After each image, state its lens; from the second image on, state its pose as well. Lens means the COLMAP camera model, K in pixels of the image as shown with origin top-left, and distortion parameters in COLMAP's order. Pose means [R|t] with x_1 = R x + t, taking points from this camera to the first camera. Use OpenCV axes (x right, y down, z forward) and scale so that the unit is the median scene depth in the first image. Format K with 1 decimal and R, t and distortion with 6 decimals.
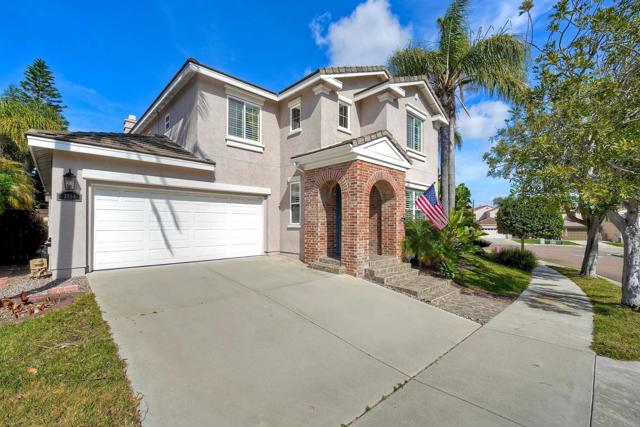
lens RADIAL K [[267.6, 0, 320.0], [0, 267.6, 213.5], [0, 0, 1]] dist [-0.000456, -0.000205]
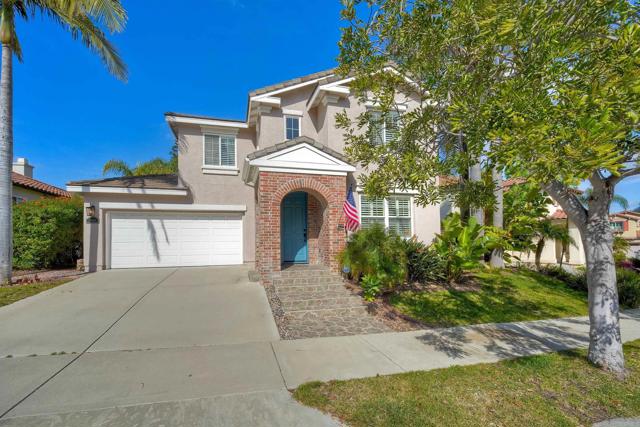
lens RADIAL K [[269.5, 0, 318.6], [0, 269.5, 226.1], [0, 0, 1]] dist [-0.001490, -0.000177]
pose [[0.878303, -0.040354, -0.476397, 0.774165], [0.030834, 0.999138, -0.027788, 0.043266], [0.477108, 0.009717, 0.878791, 0.181546]]
